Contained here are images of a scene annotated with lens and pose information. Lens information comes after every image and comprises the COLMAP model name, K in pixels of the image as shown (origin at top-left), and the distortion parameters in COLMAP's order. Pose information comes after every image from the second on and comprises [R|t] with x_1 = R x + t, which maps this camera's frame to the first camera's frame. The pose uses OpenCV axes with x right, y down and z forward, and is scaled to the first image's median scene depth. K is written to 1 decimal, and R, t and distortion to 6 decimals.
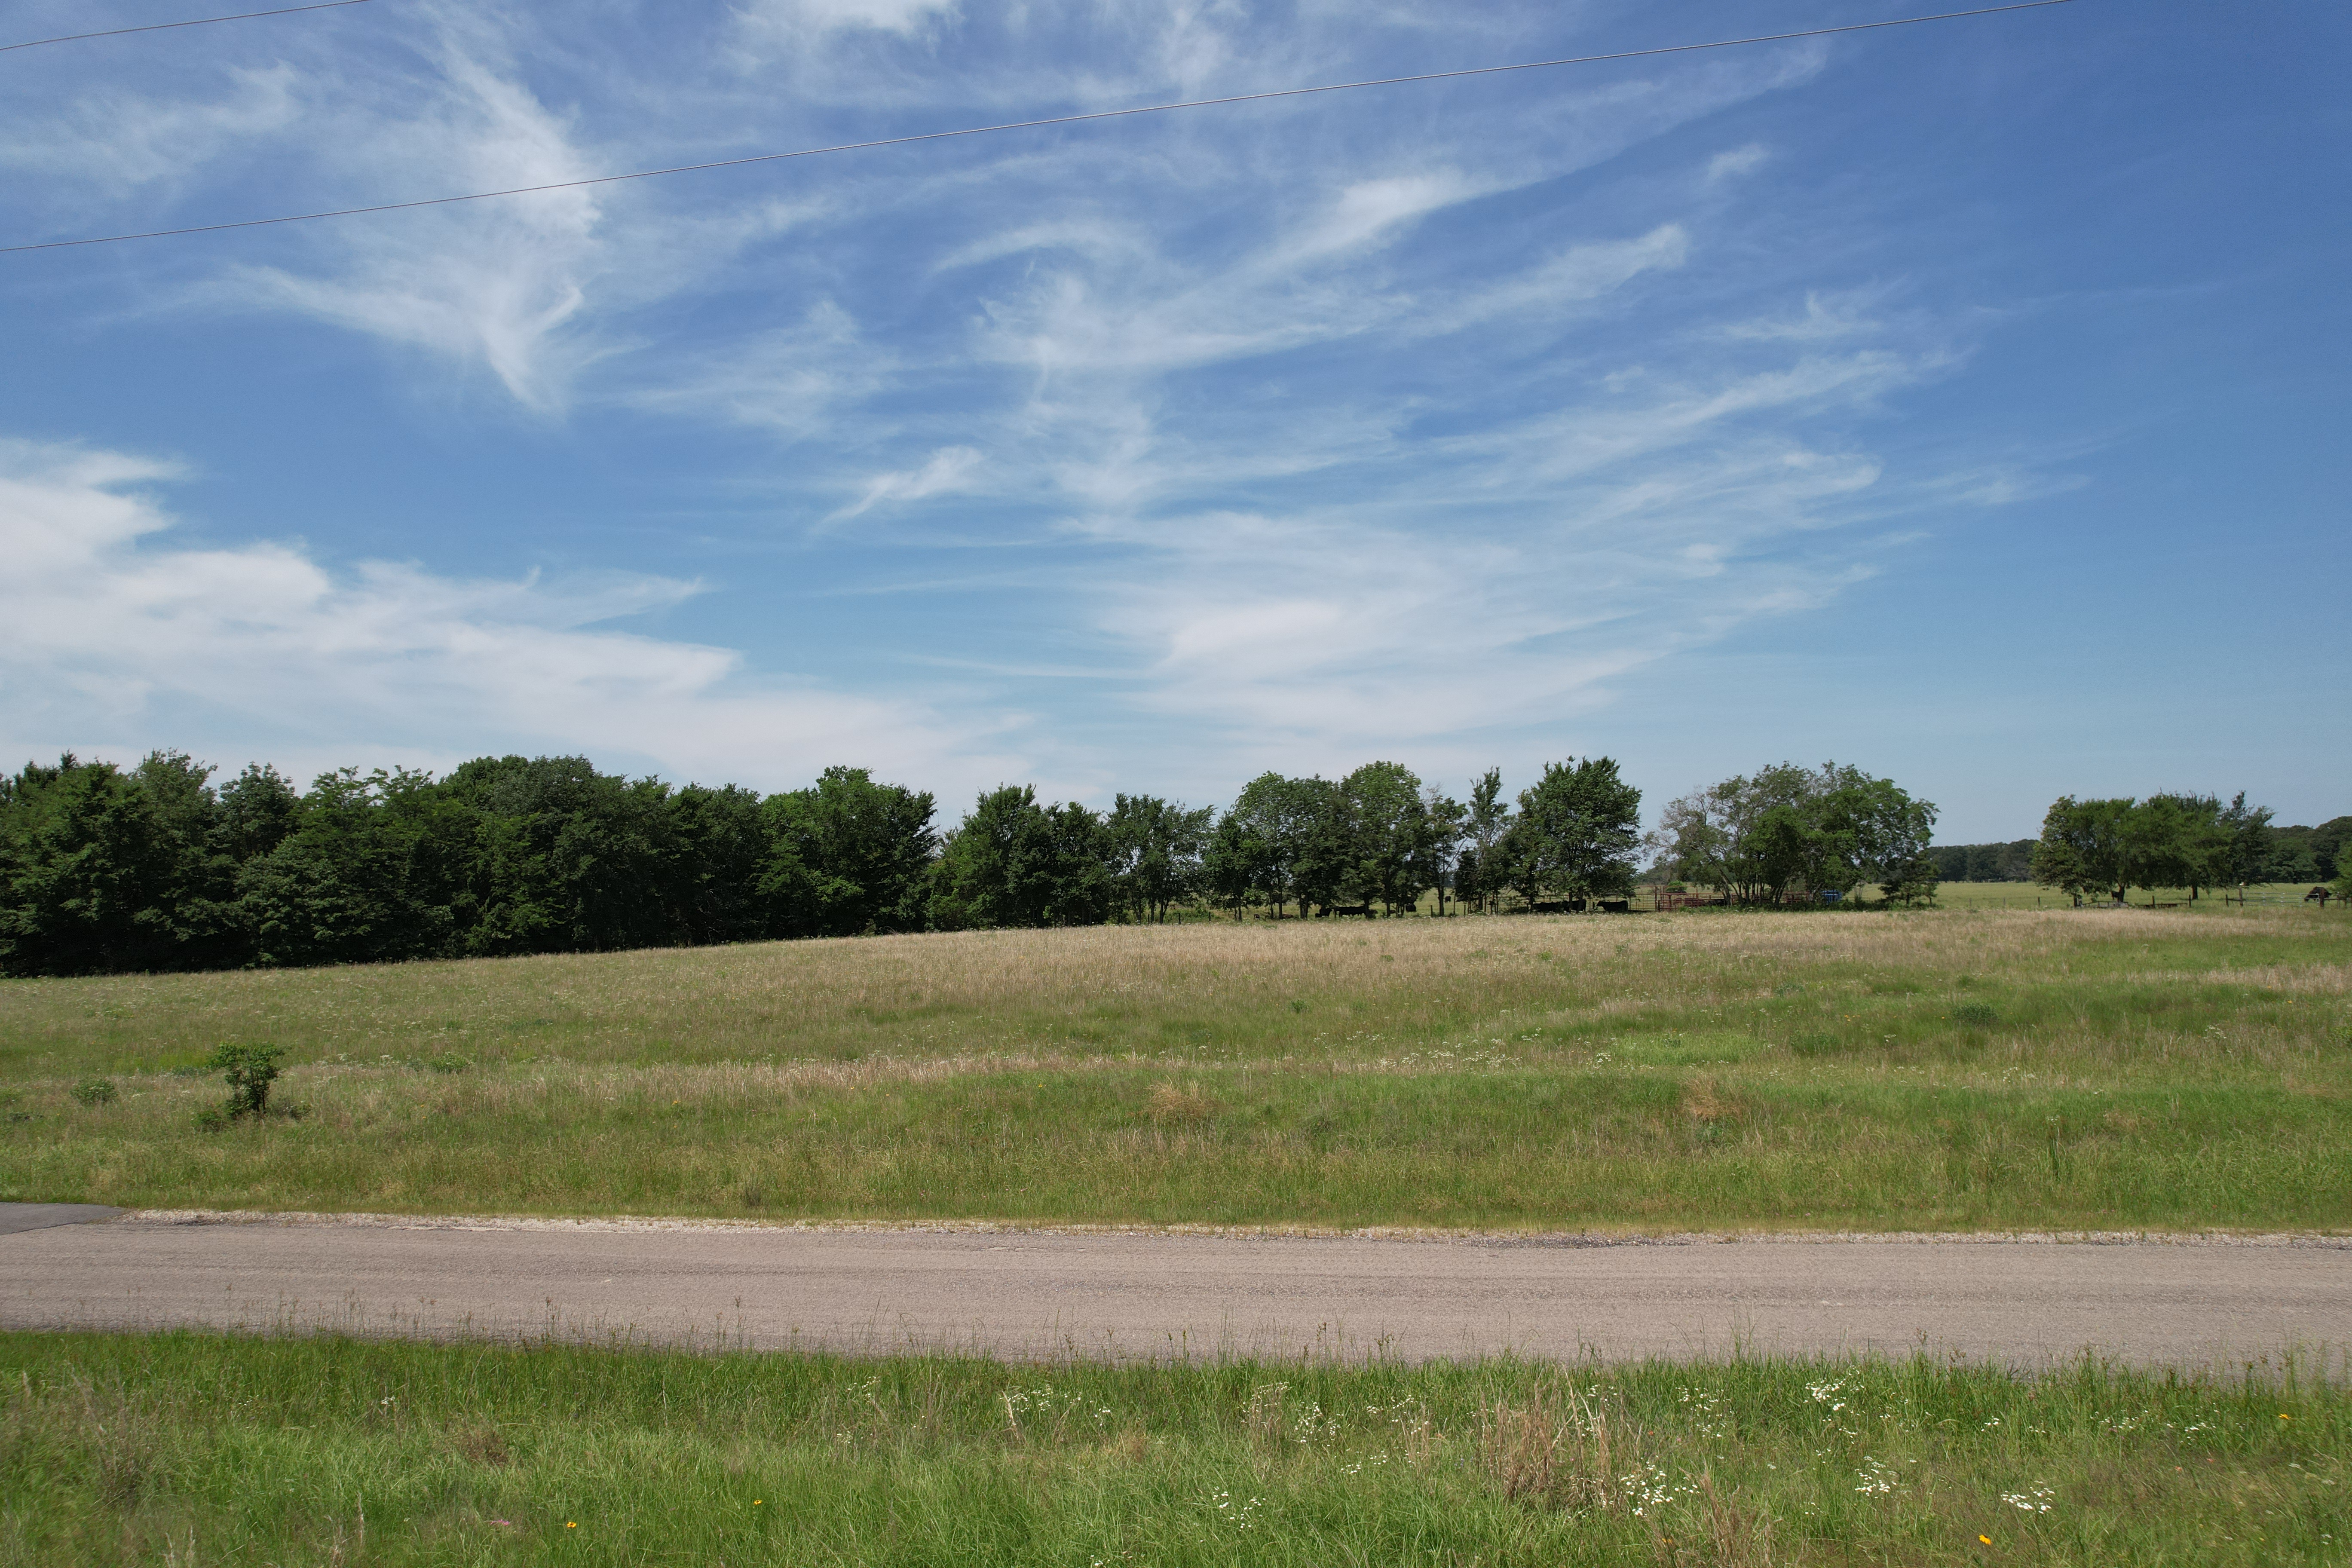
lens RADIAL K [[1509.2, 0, 1173.1], [0, 1509.2, 818.6], [0, 0, 1]] dist [-0.079574, 0.070740]
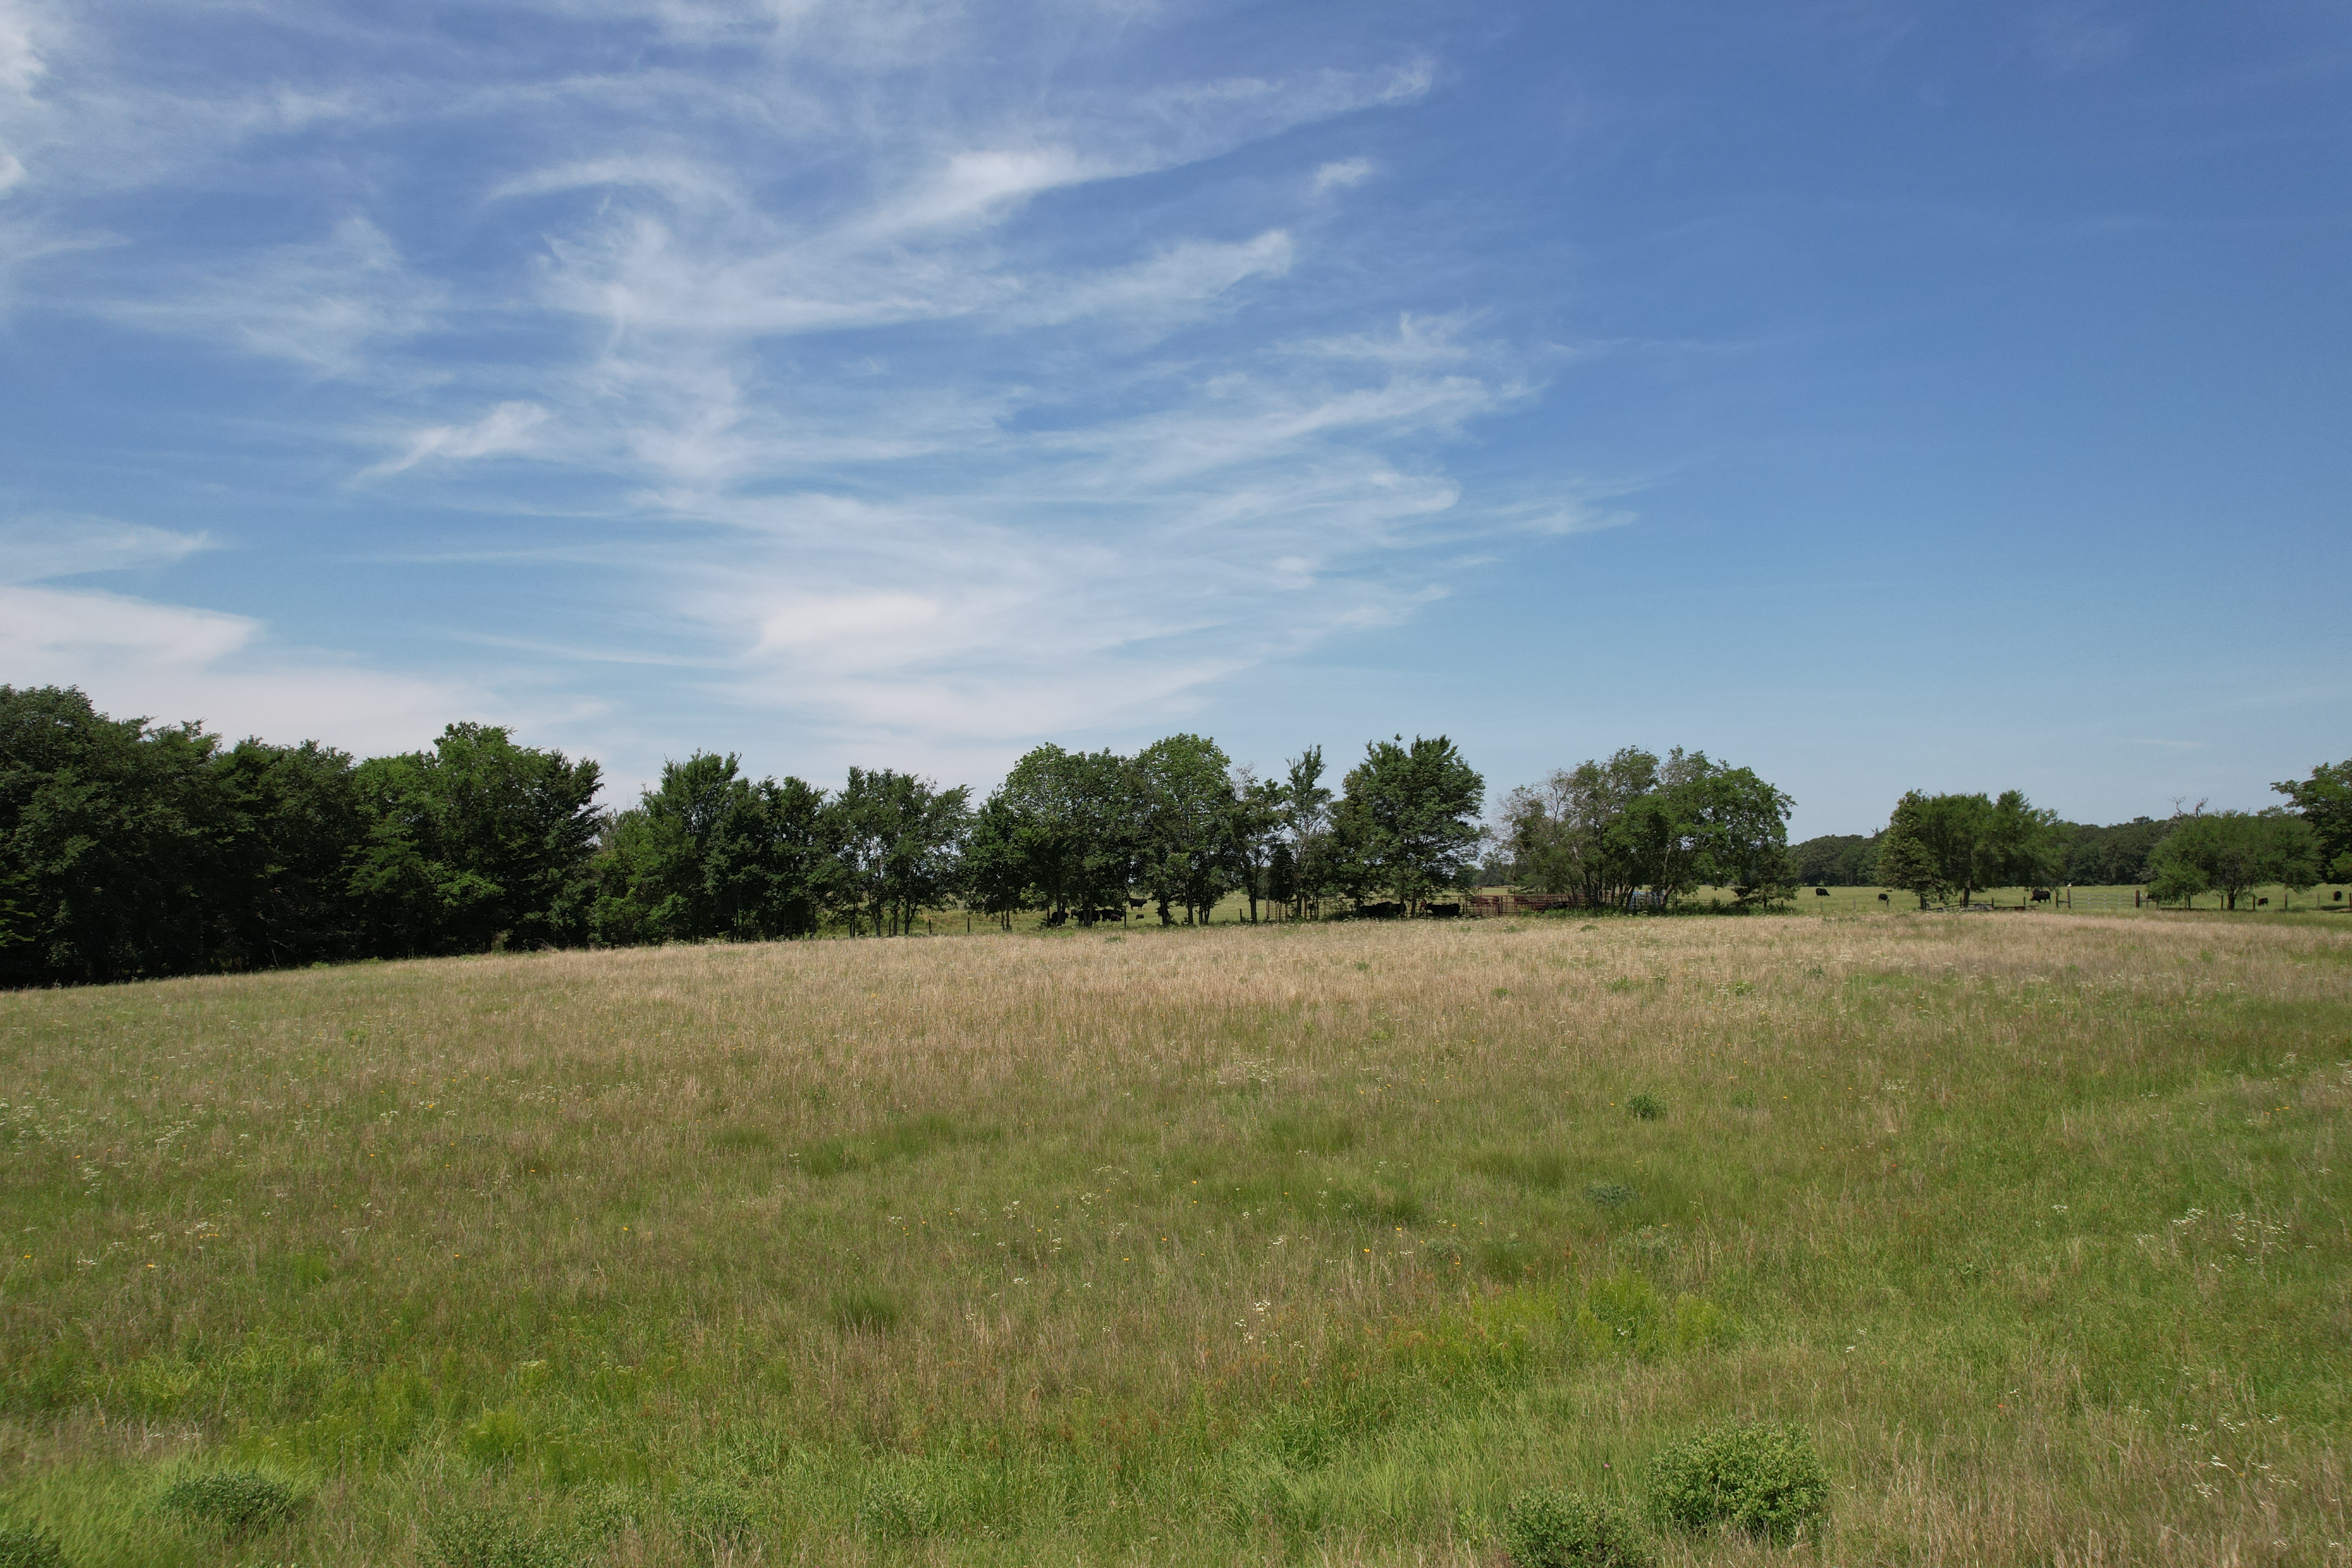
lens RADIAL K [[1509.2, 0, 1157.2], [0, 1509.2, 837.2], [0, 0, 1]] dist [-0.079574, 0.070740]
pose [[0.965266, 0.010339, 0.261064, -0.089421], [-0.013608, 0.999850, 0.010719, 0.009975], [-0.260915, -0.013900, 0.965262, 0.213972]]
